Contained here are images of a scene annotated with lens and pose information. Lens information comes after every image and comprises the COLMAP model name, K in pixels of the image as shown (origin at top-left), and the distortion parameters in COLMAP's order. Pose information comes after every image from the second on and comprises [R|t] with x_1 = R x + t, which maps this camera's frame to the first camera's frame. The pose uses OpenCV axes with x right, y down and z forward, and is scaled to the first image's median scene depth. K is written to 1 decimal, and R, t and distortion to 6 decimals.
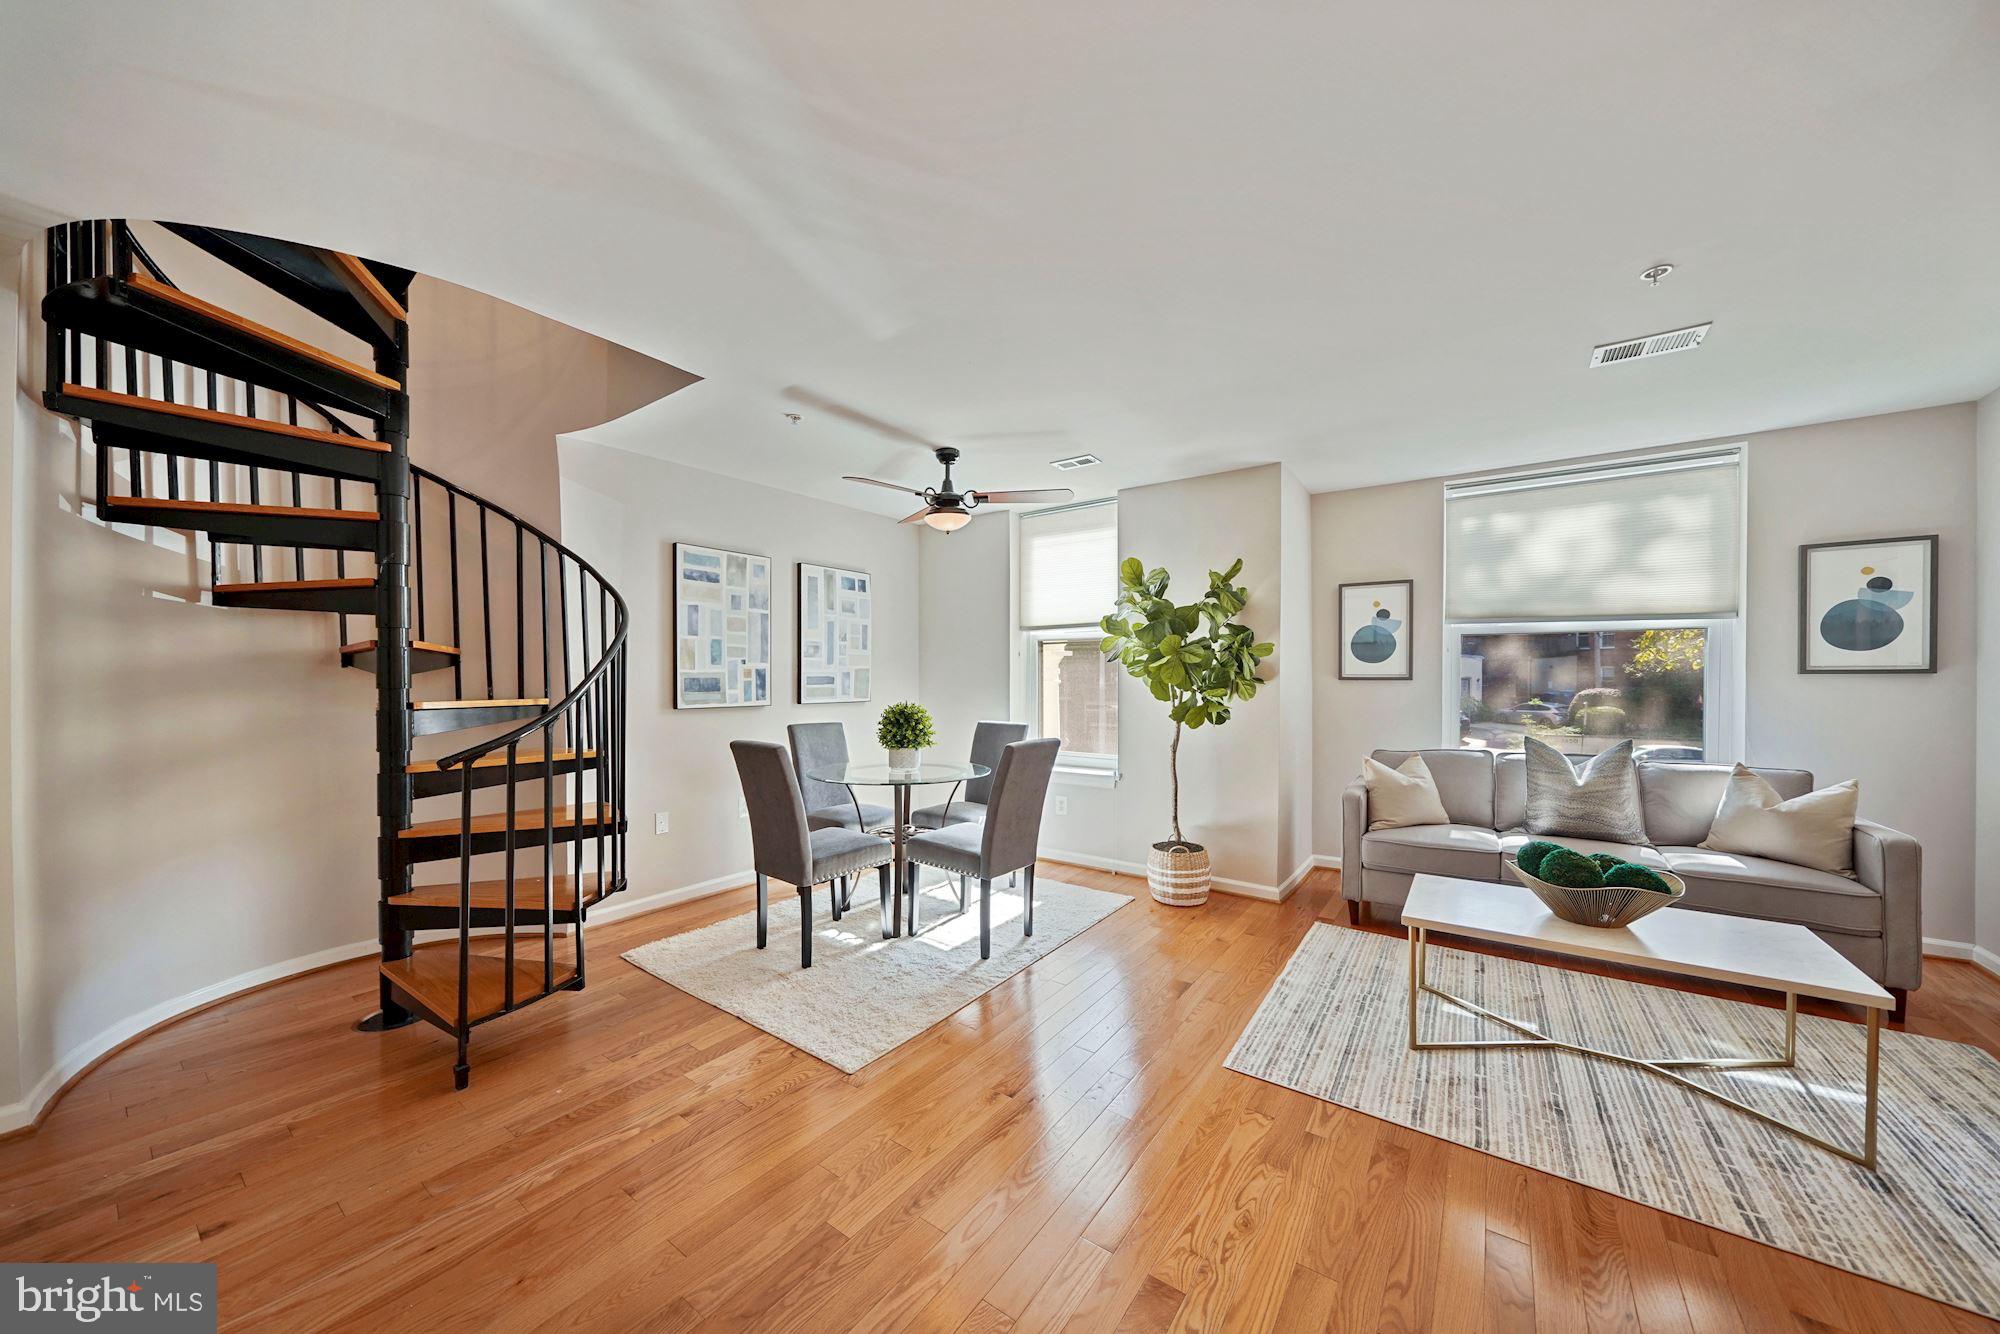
lens RADIAL K [[688.9, 0, 996.8], [0, 688.9, 680.1], [0, 0, 1]] dist [-0.006337, 0.000280]
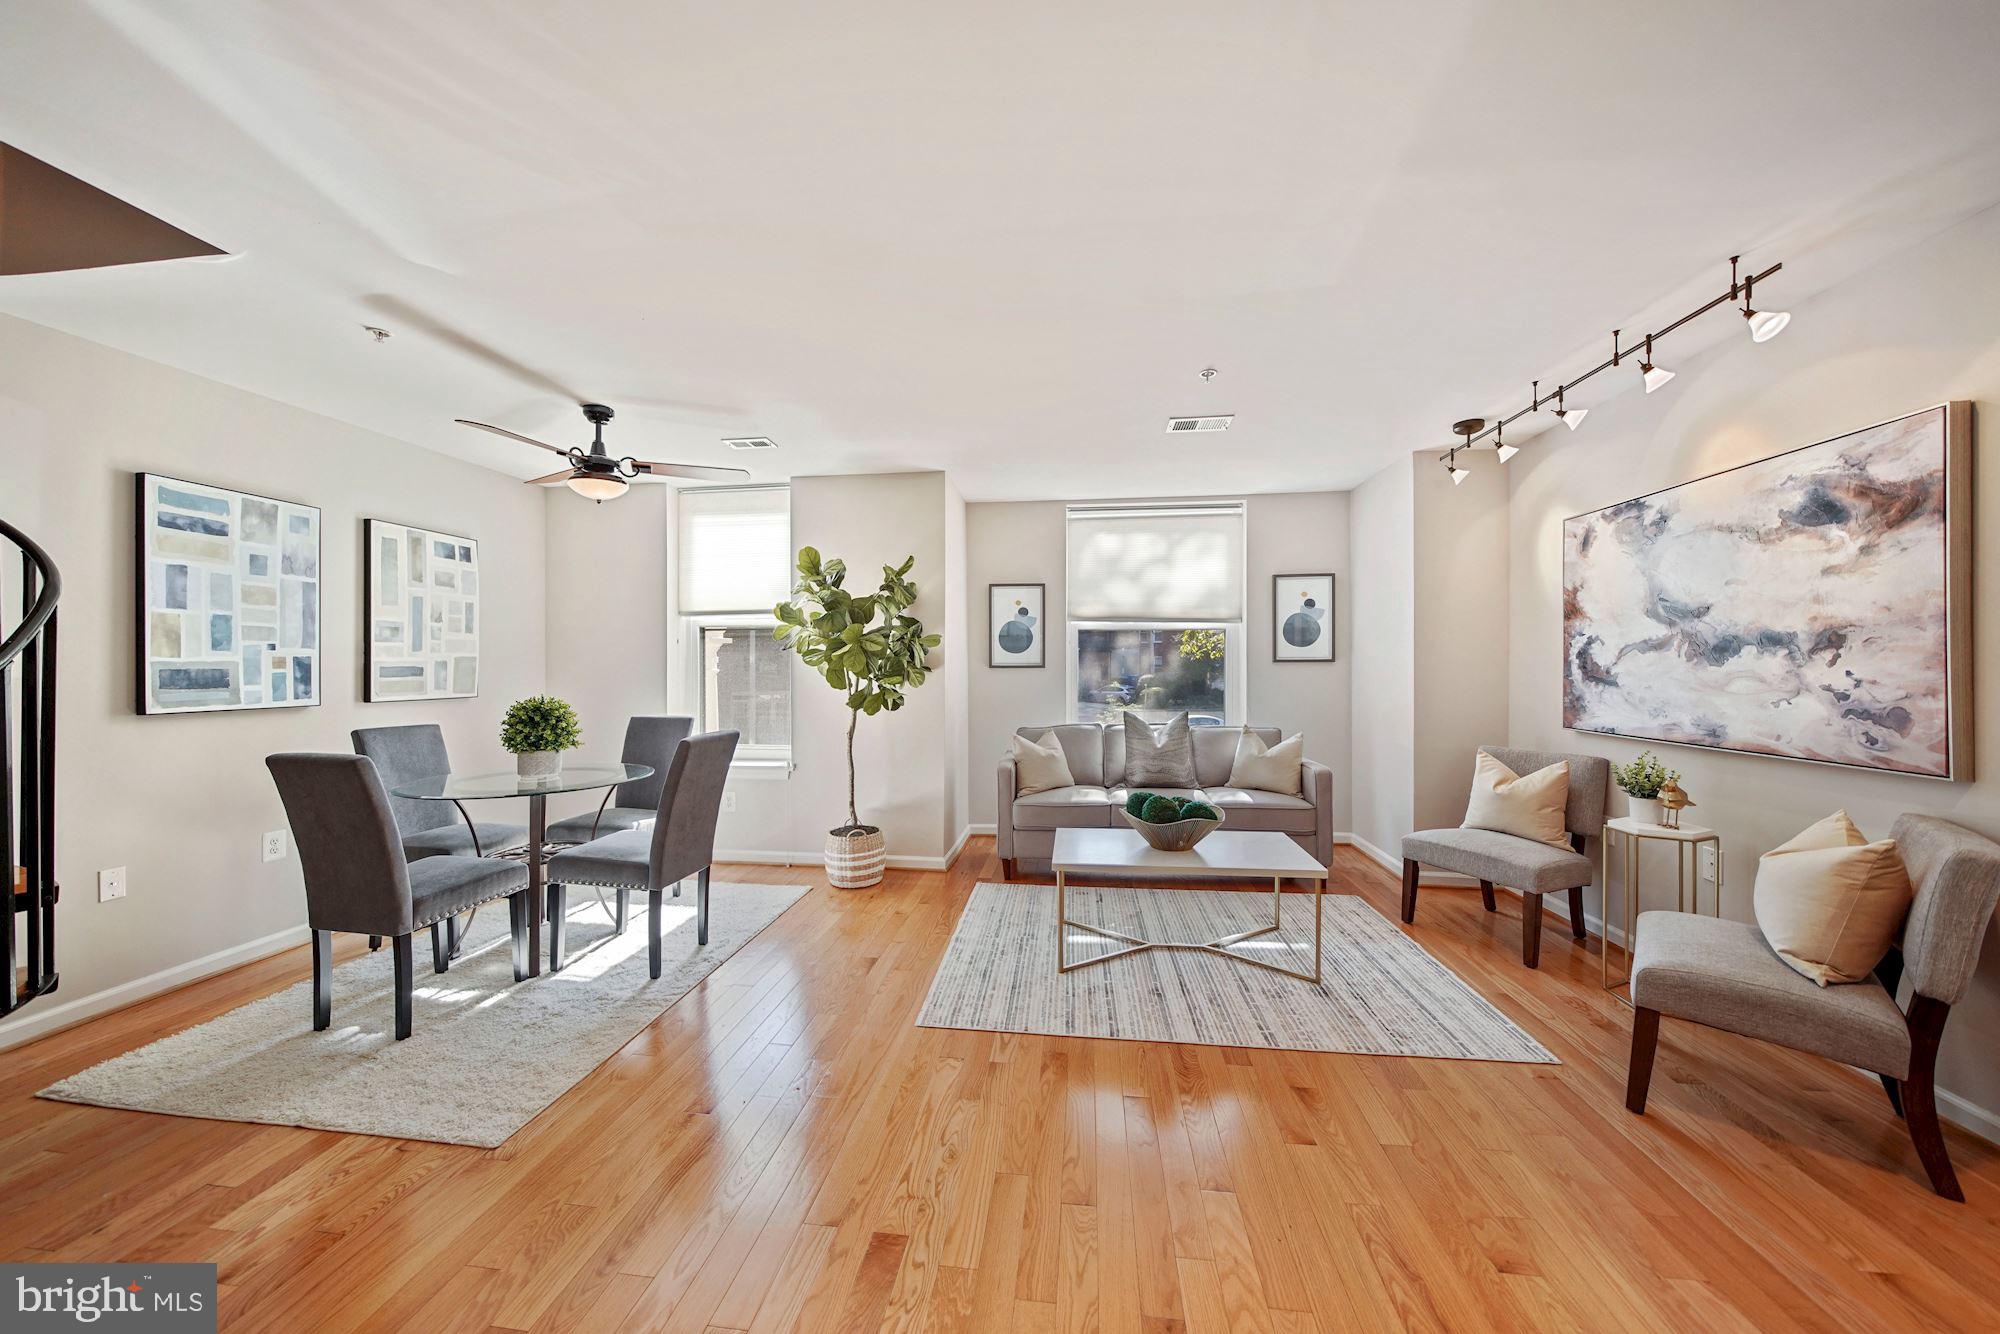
lens RADIAL K [[688.9, 0, 1000.2], [0, 688.9, 664.5], [0, 0, 1]] dist [-0.007454, 0.000291]
pose [[0.875904, -0.002107, 0.482481, -0.047164], [0.005372, 0.999971, -0.005385, 0.000083], [-0.482456, 0.007309, 0.875890, -0.009906]]
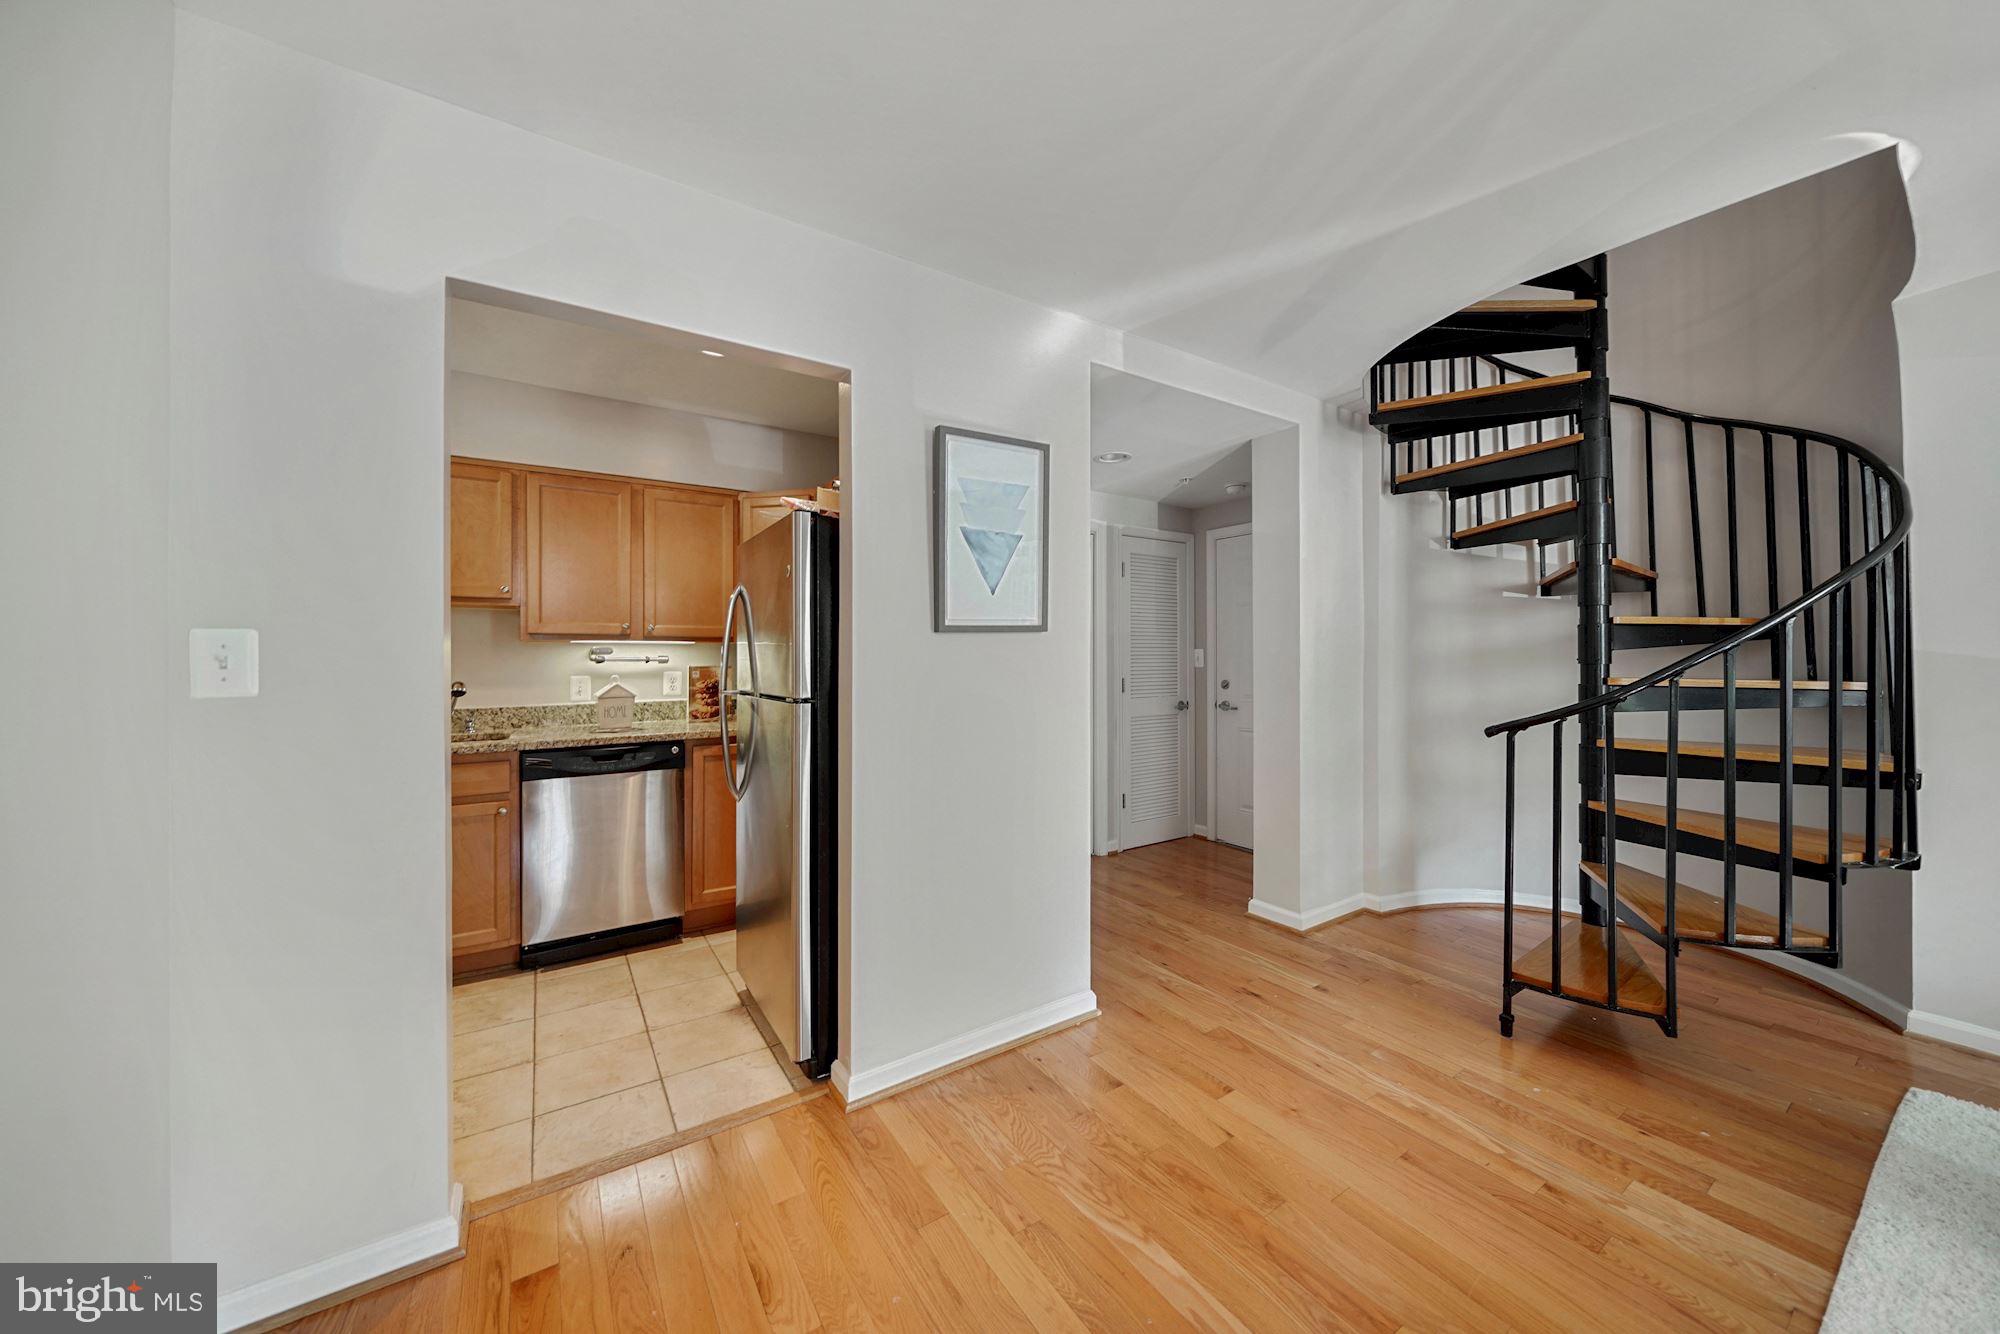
lens RADIAL K [[693.9, 0, 995.0], [0, 693.9, 655.9], [0, 0, 1]] dist [-0.007960, 0.000098]
pose [[-0.359099, 0.002002, -0.933297, 0.306796], [-0.001731, 0.999995, 0.002811, -0.001122], [0.933298, 0.002625, -0.359094, 0.379253]]
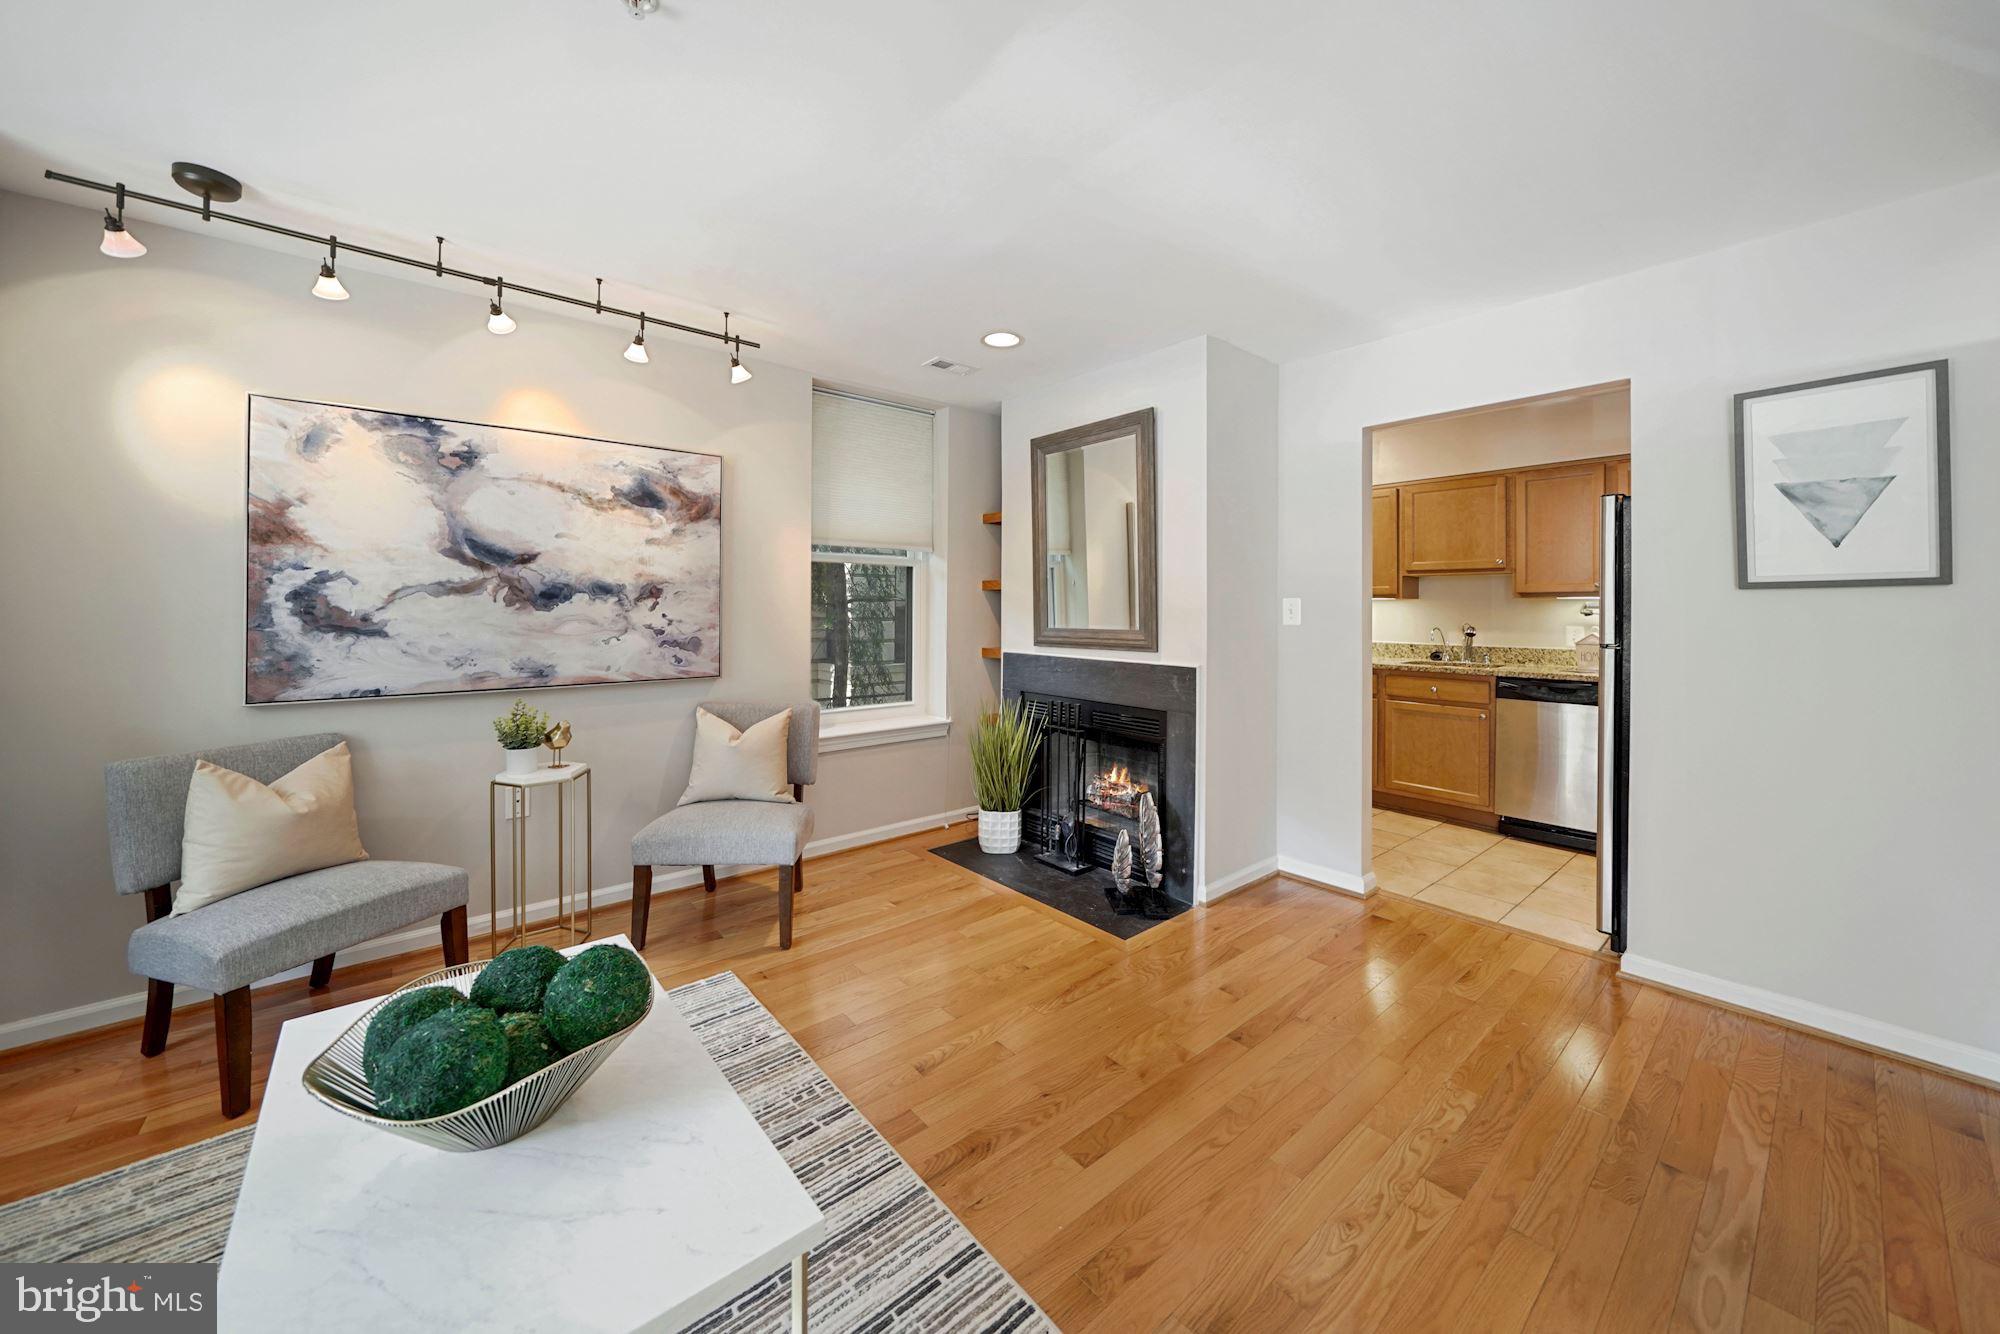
lens RADIAL K [[714.6, 0, 997.1], [0, 714.6, 606.2], [0, 0, 1]] dist [-0.006851, 0.000105]
pose [[-0.968138, -0.001233, 0.250416, 0.258517], [-0.000521, 0.999996, 0.002908, -0.005912], [-0.250418, 0.002685, -0.968134, 0.901535]]
